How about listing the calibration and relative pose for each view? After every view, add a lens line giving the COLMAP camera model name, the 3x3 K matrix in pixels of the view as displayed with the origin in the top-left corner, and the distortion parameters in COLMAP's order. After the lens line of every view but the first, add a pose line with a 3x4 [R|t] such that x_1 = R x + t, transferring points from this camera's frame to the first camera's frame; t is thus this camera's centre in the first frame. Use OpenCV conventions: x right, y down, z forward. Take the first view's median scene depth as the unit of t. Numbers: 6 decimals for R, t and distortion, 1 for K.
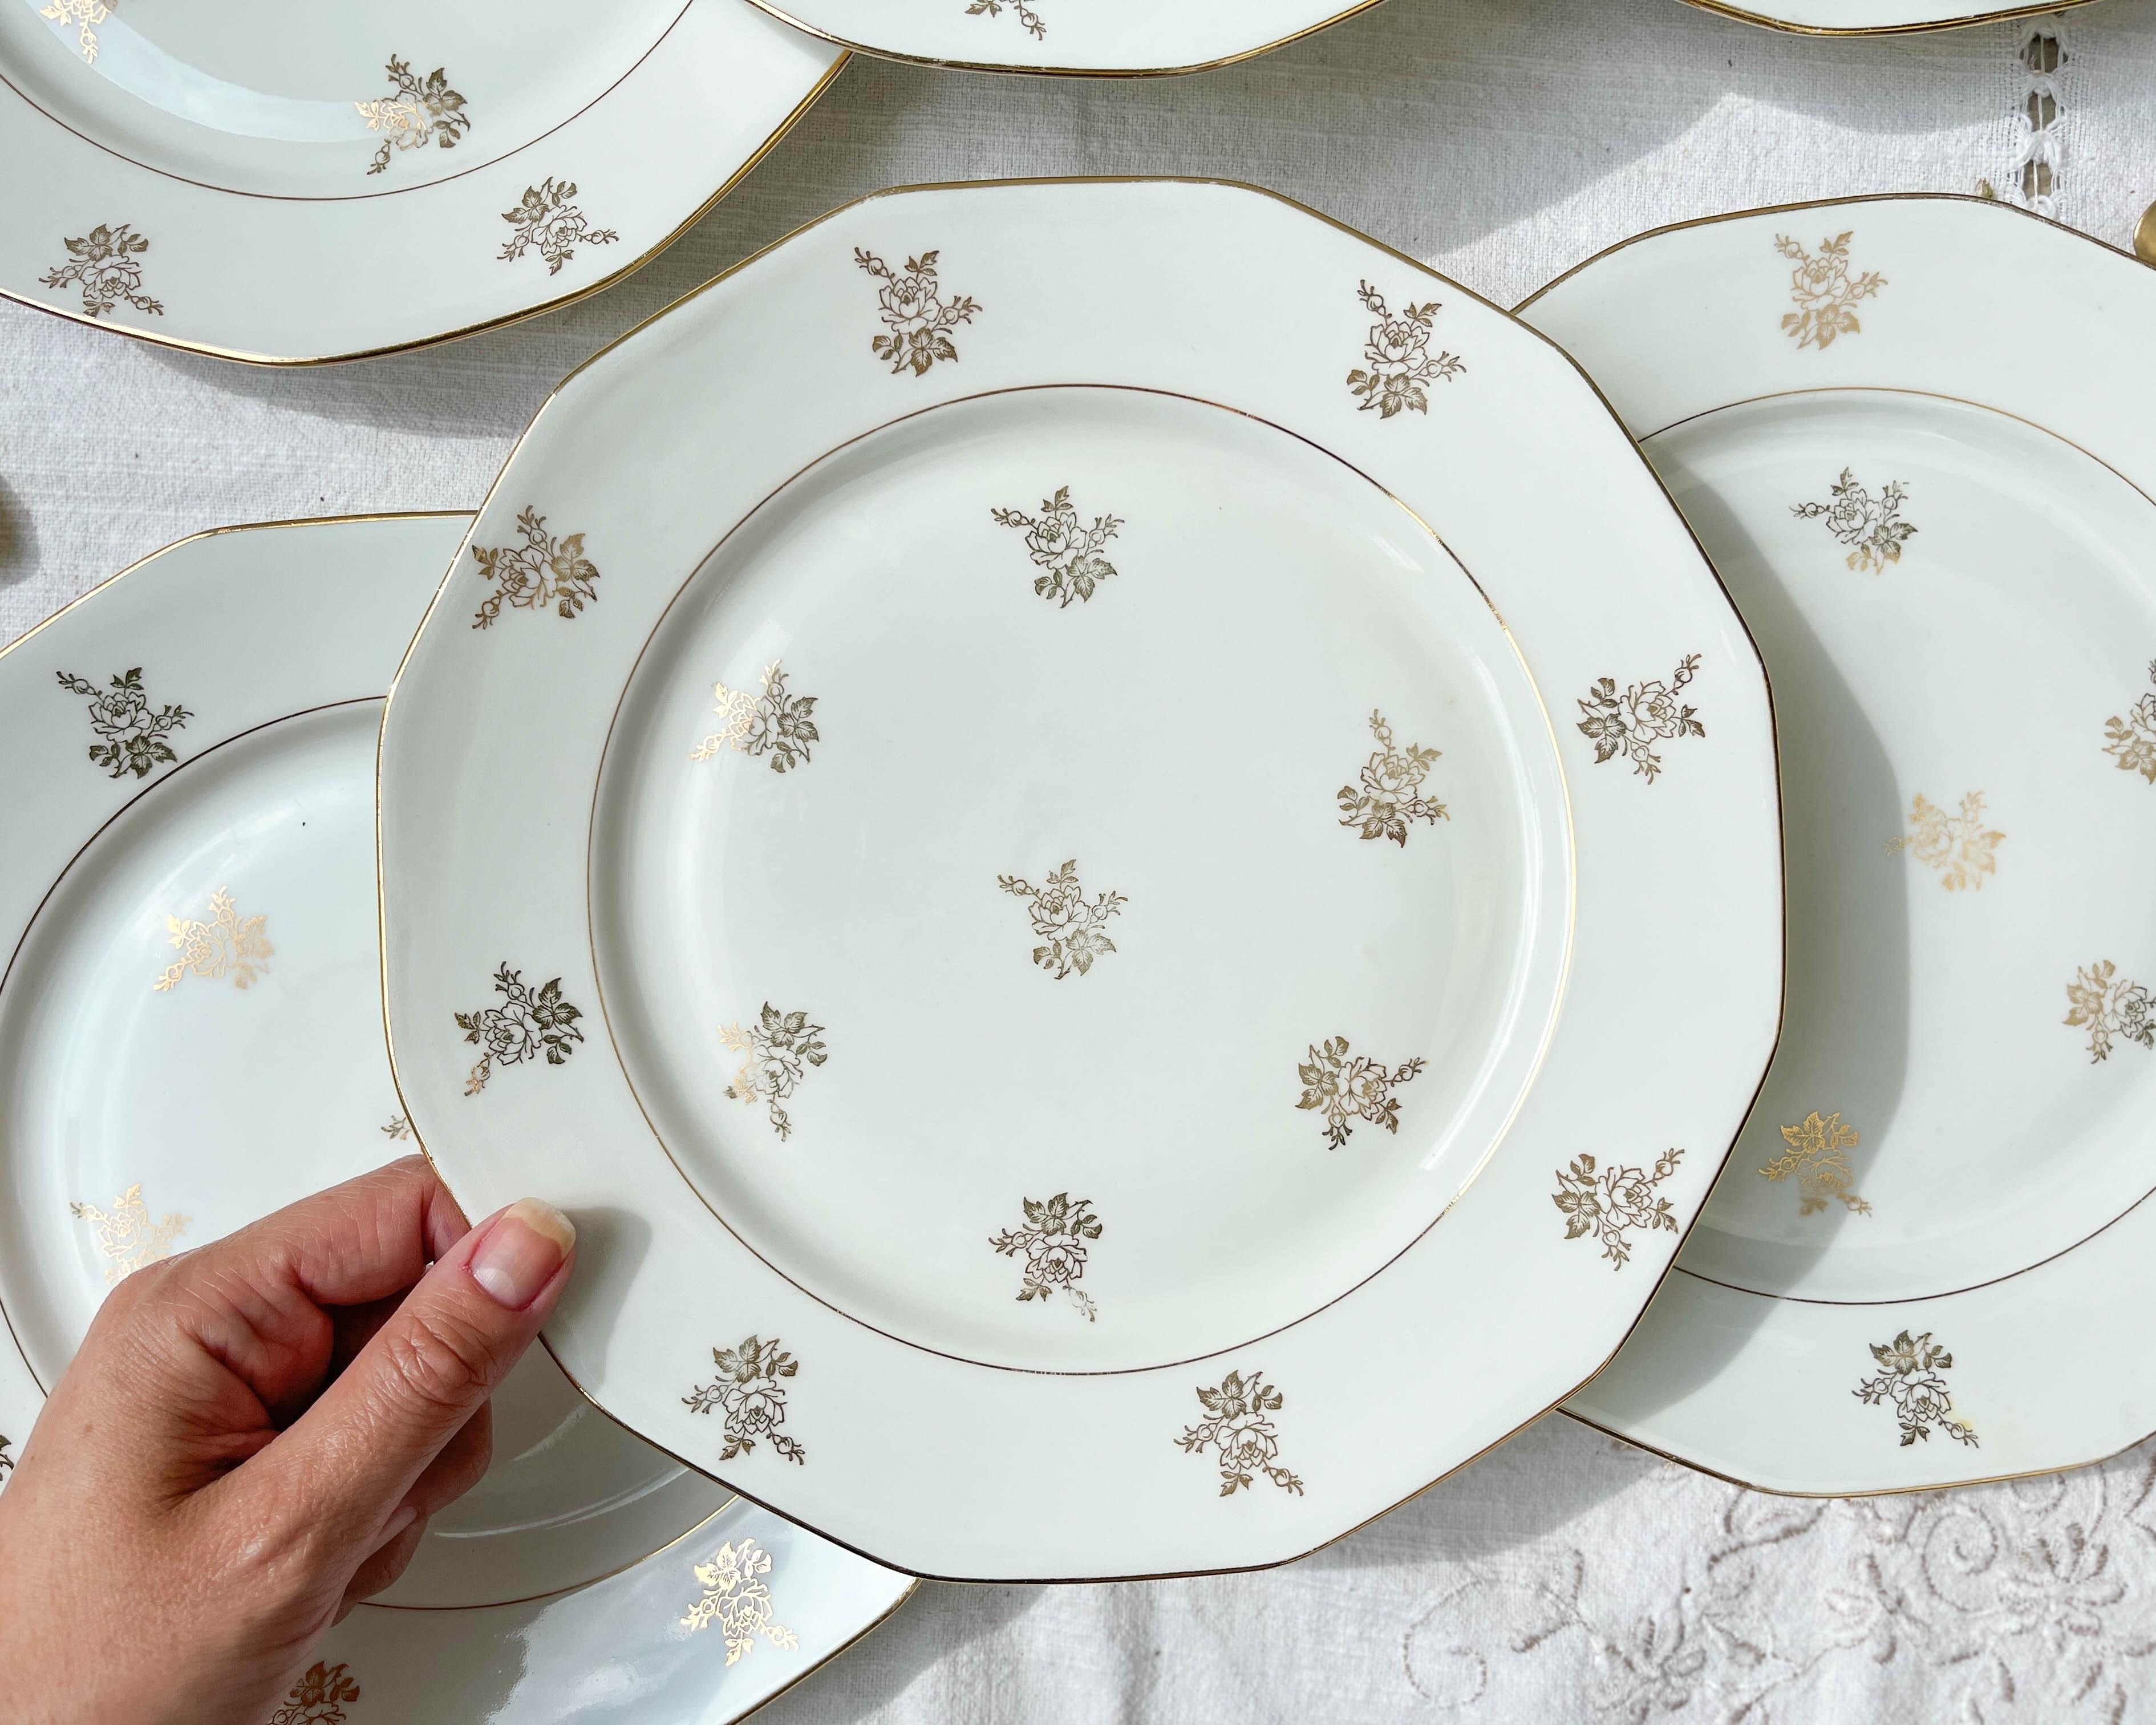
lens RADIAL K [[1758.1, 0, 1085.4], [0, 1758.1, 856.2], [0, 0, 1]] dist [0.062754, -0.103640]
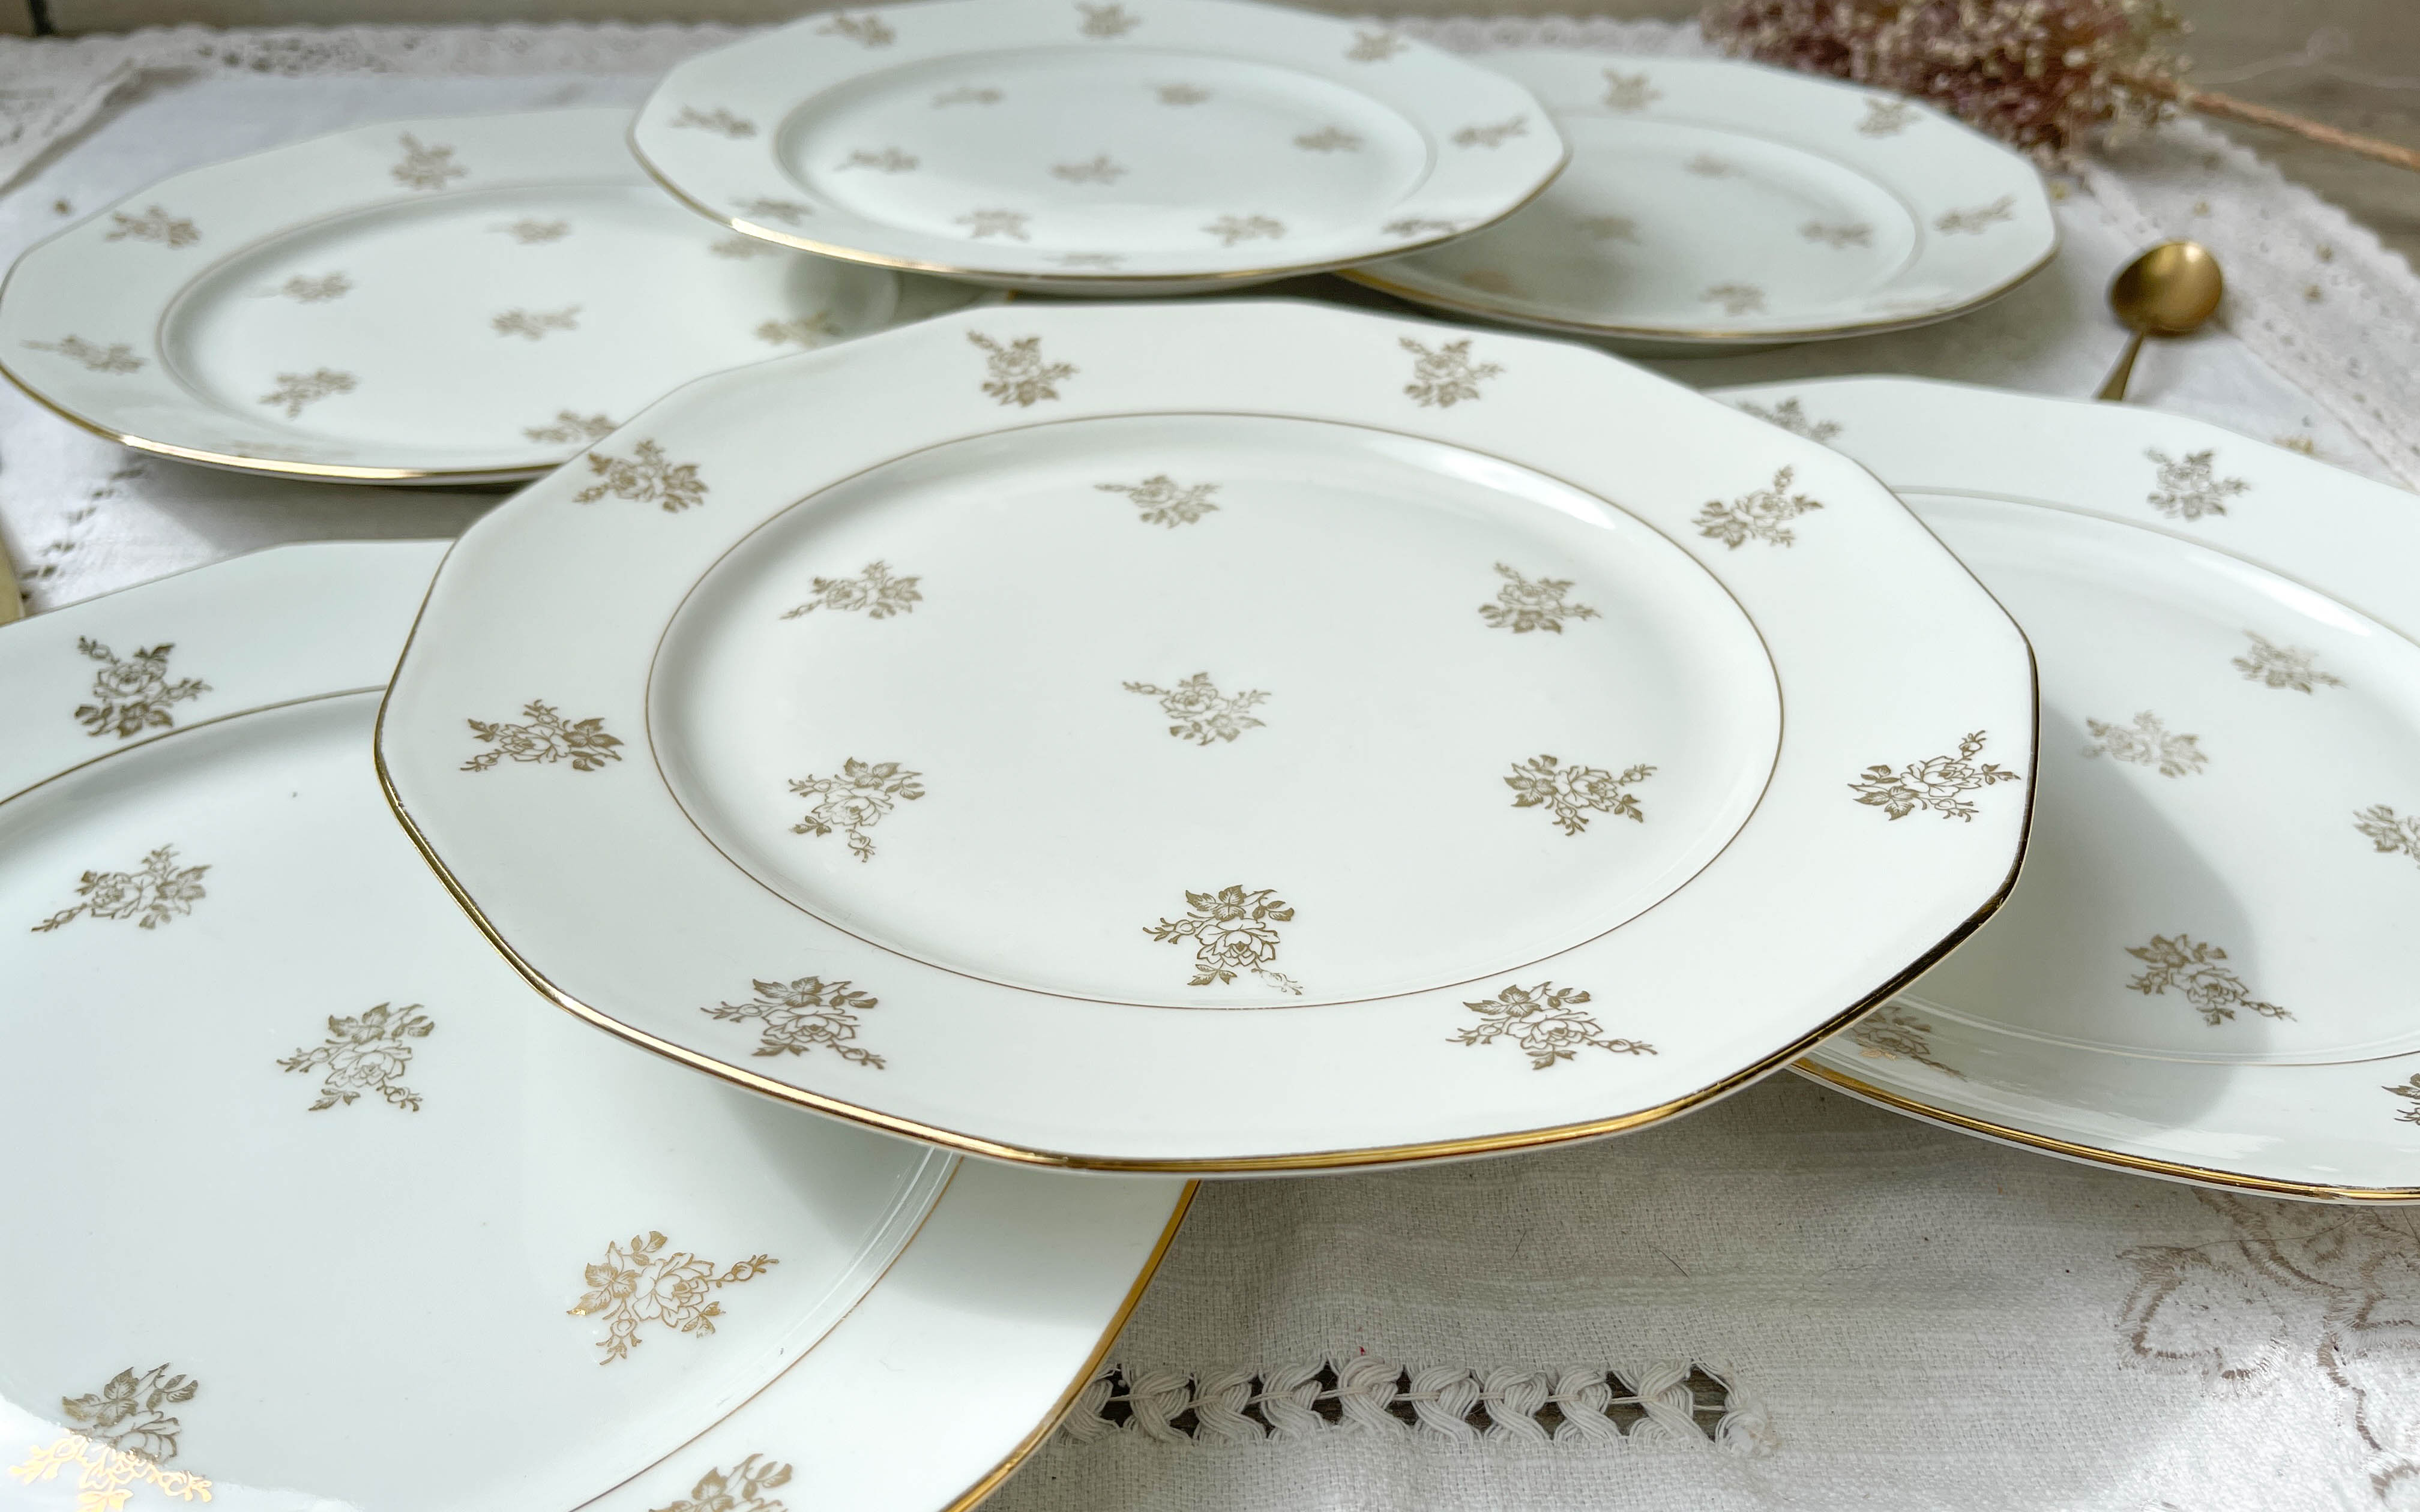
lens RADIAL K [[1881.9, 0, 1220.2], [0, 1881.9, 760.3], [0, 0, 1]] dist [0.056012, -0.107248]
pose [[0.994038, -0.043898, 0.099804, -0.096652], [0.106954, 0.570411, -0.814366, 0.806678], [-0.021180, 0.820185, 0.571706, 0.489471]]
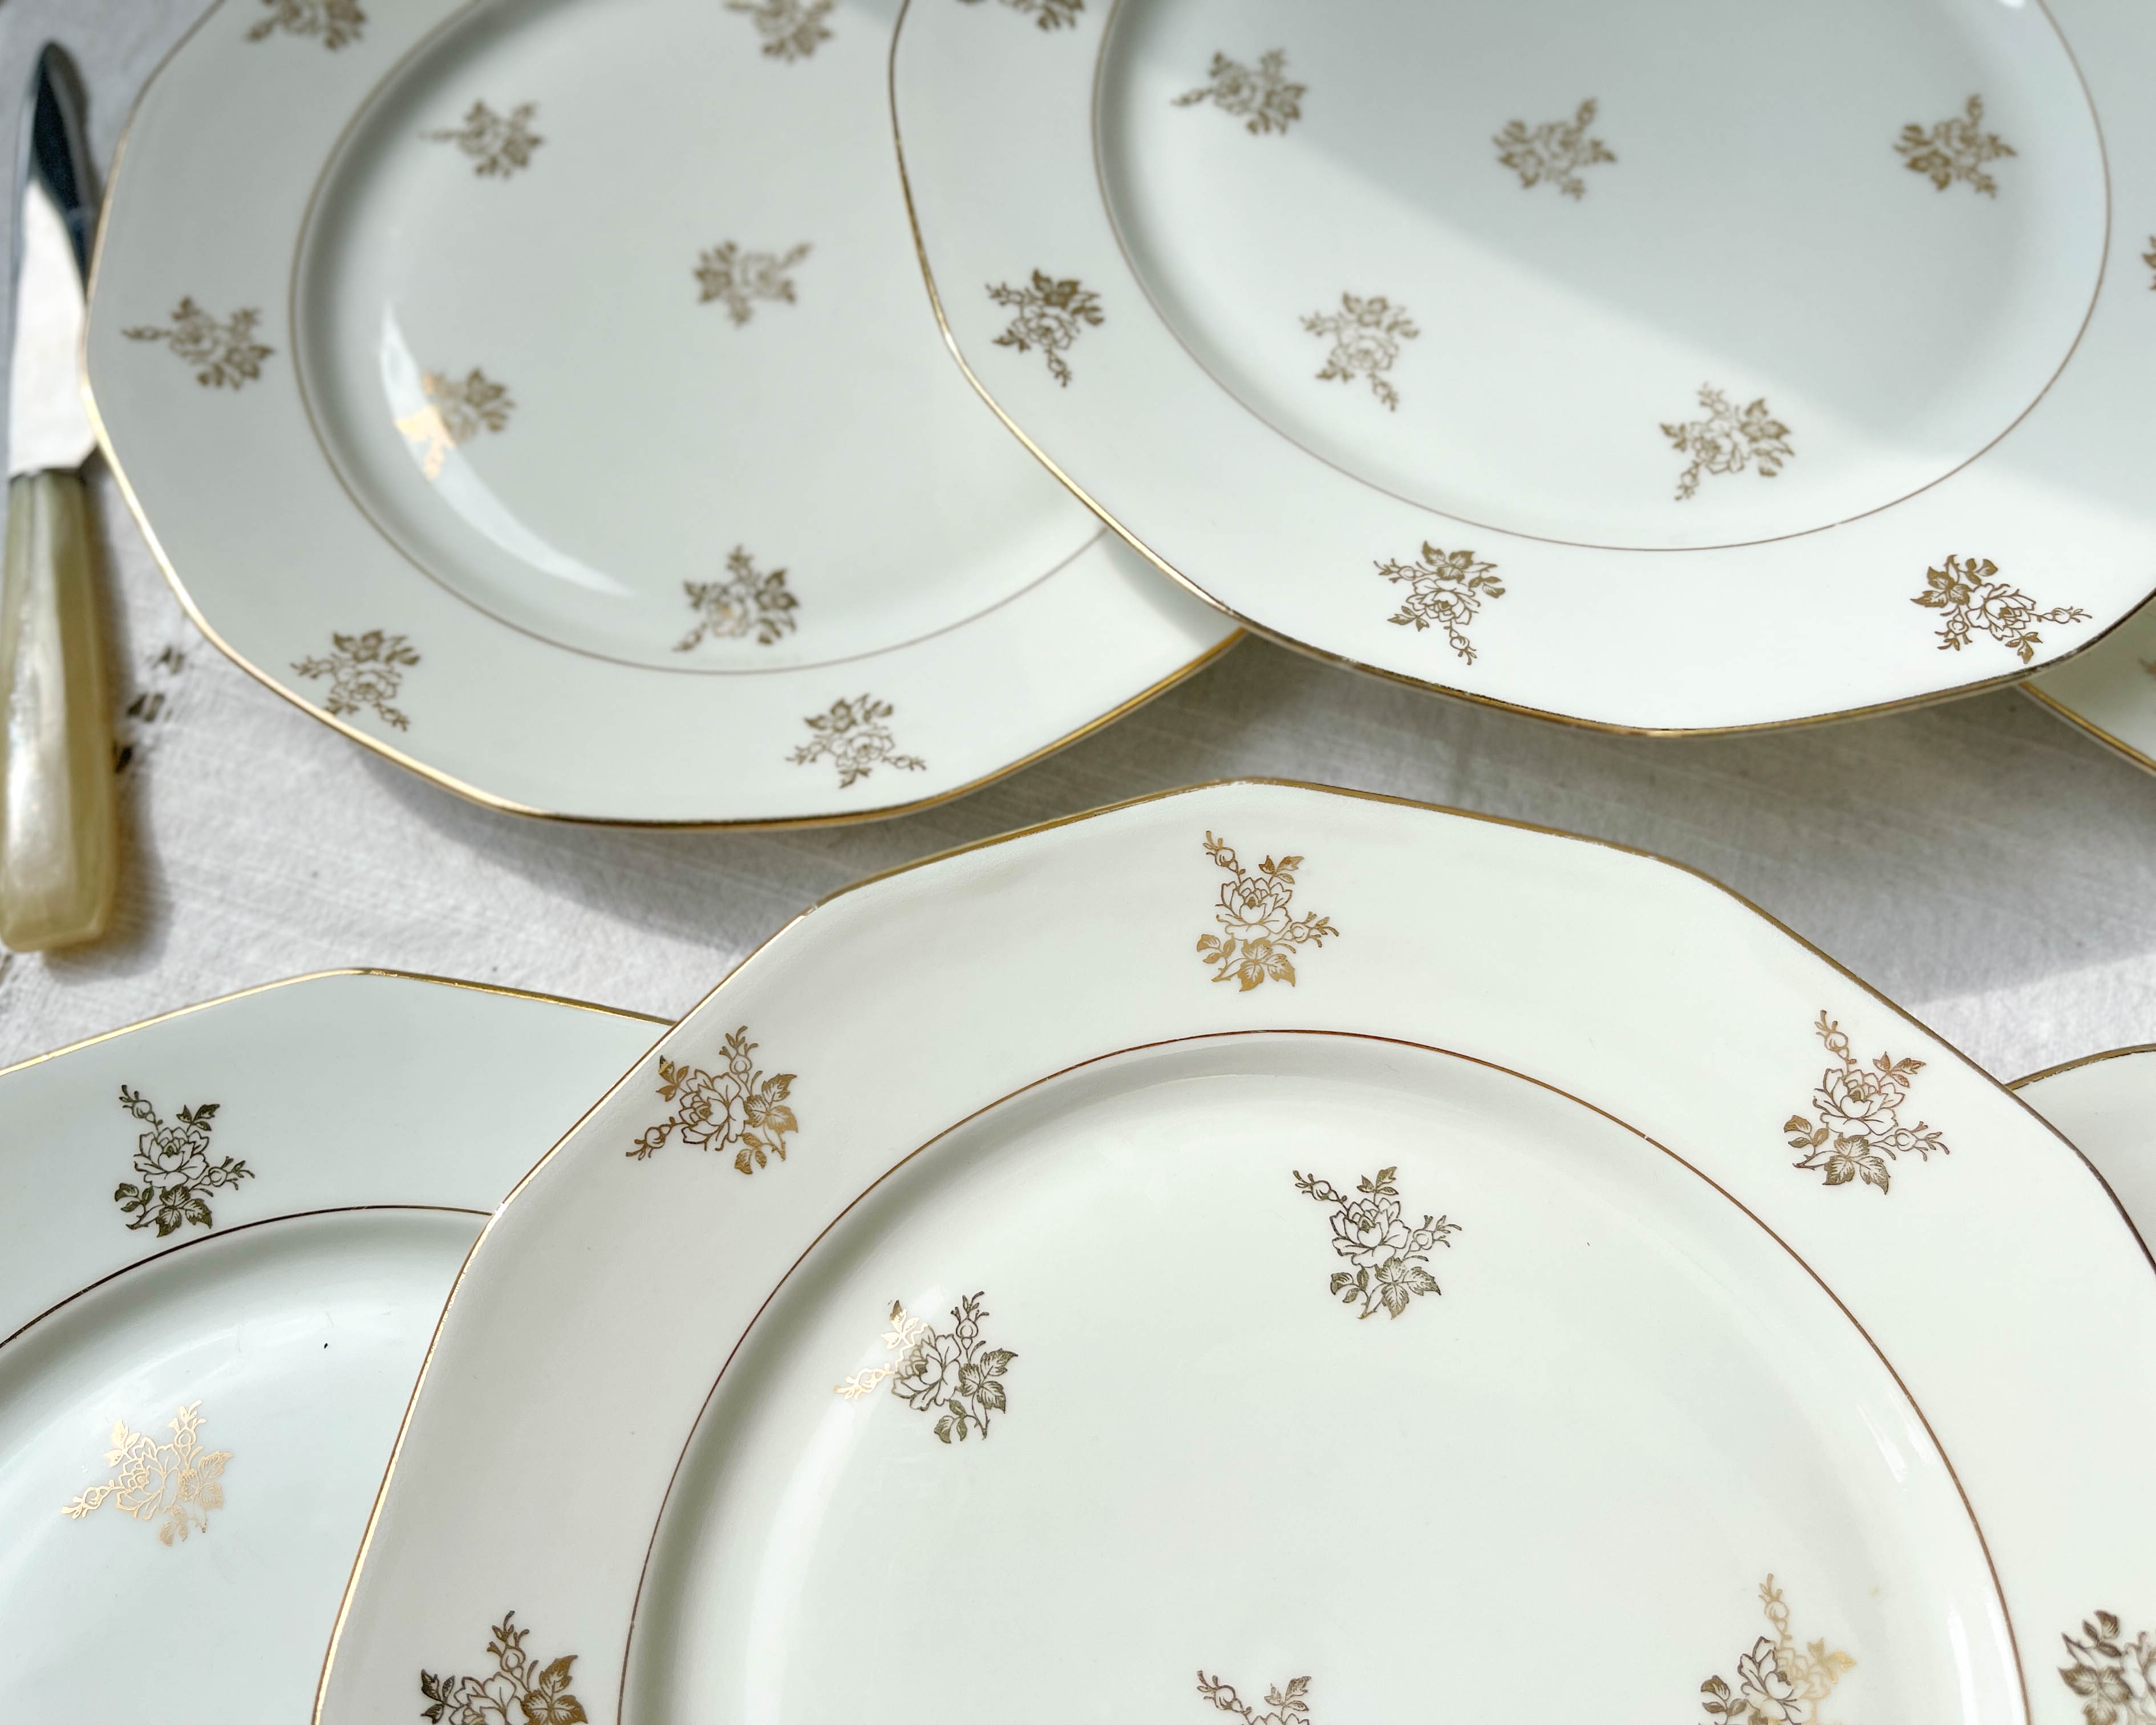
lens RADIAL K [[1784.4, 0, 1013.9], [0, 1784.4, 854.9], [0, 0, 1]] dist [0.042786, -0.068418]
pose [[0.967073, 0.226313, -0.116418, -0.111954], [-0.253305, 0.900212, -0.354196, -0.010413], [0.024642, 0.372023, 0.927896, 0.206498]]
